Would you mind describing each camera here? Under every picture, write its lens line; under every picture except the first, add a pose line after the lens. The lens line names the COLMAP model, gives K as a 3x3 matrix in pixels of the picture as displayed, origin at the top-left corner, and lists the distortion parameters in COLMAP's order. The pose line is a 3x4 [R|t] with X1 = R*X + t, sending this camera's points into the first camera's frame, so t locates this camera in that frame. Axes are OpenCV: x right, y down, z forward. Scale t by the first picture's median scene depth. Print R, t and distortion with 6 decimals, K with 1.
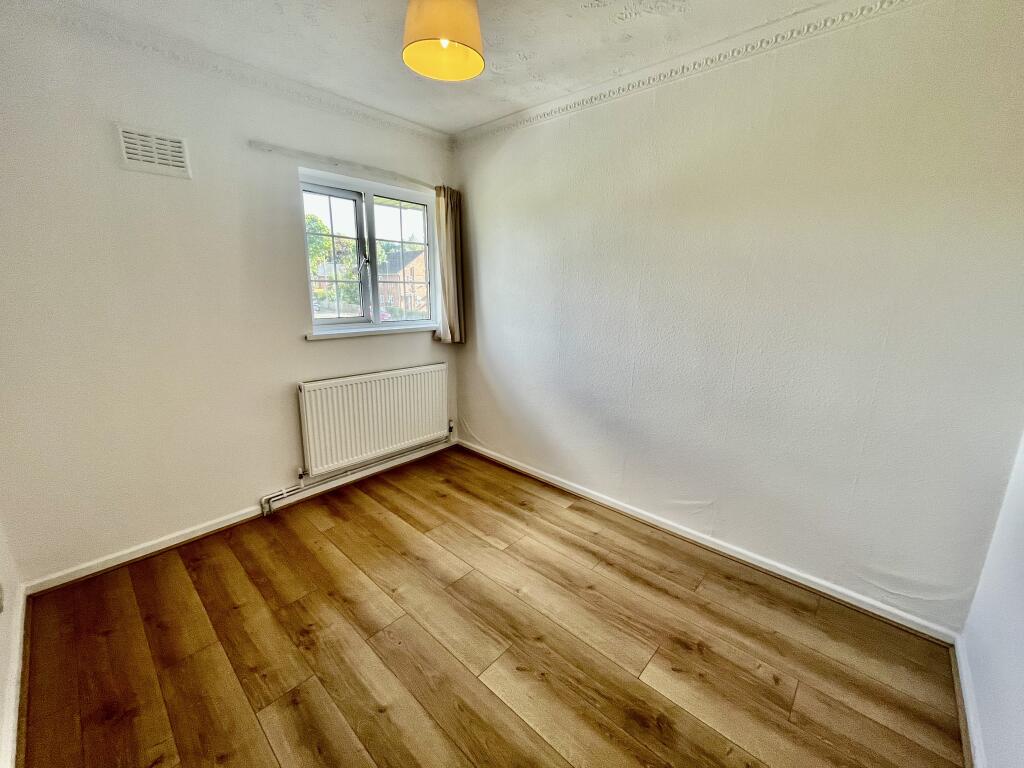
lens RADIAL K [[412.8, 0, 514.0], [0, 412.8, 376.4], [0, 0, 1]] dist [-0.002790, -0.000246]
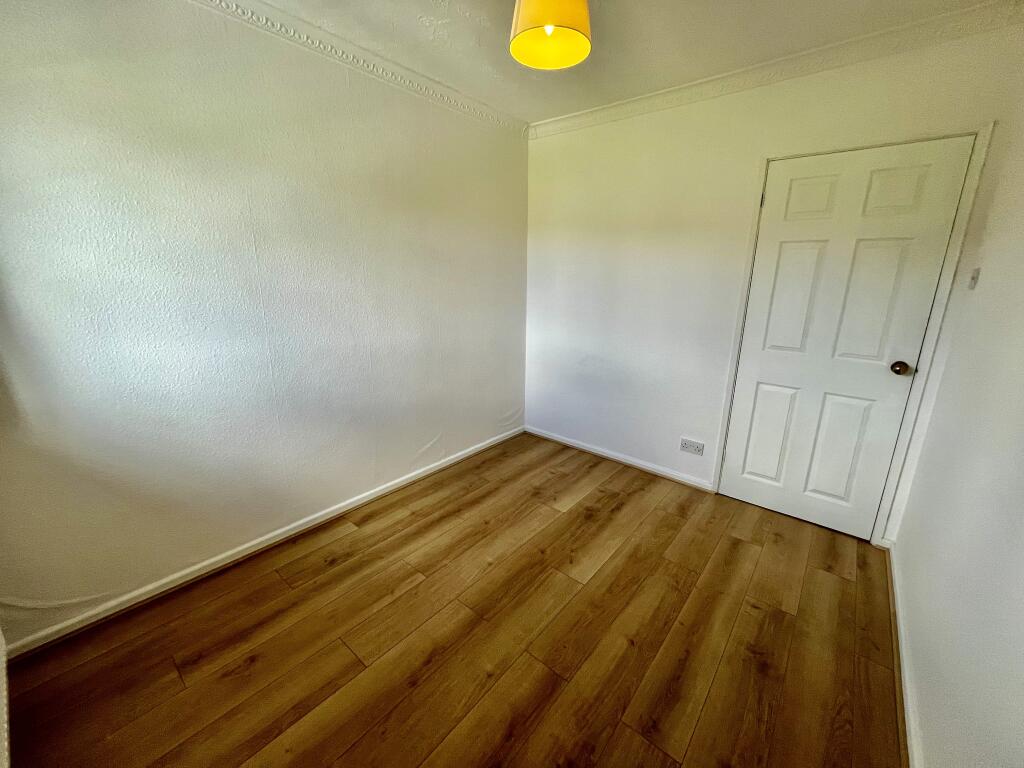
lens RADIAL K [[412.8, 0, 512.5], [0, 412.8, 378.3], [0, 0, 1]] dist [-0.002790, -0.000246]
pose [[-0.047805, -0.260134, 0.964388, -0.808804], [0.198469, 0.943767, 0.264410, -0.181469], [-0.978941, 0.204042, 0.006512, 0.761992]]
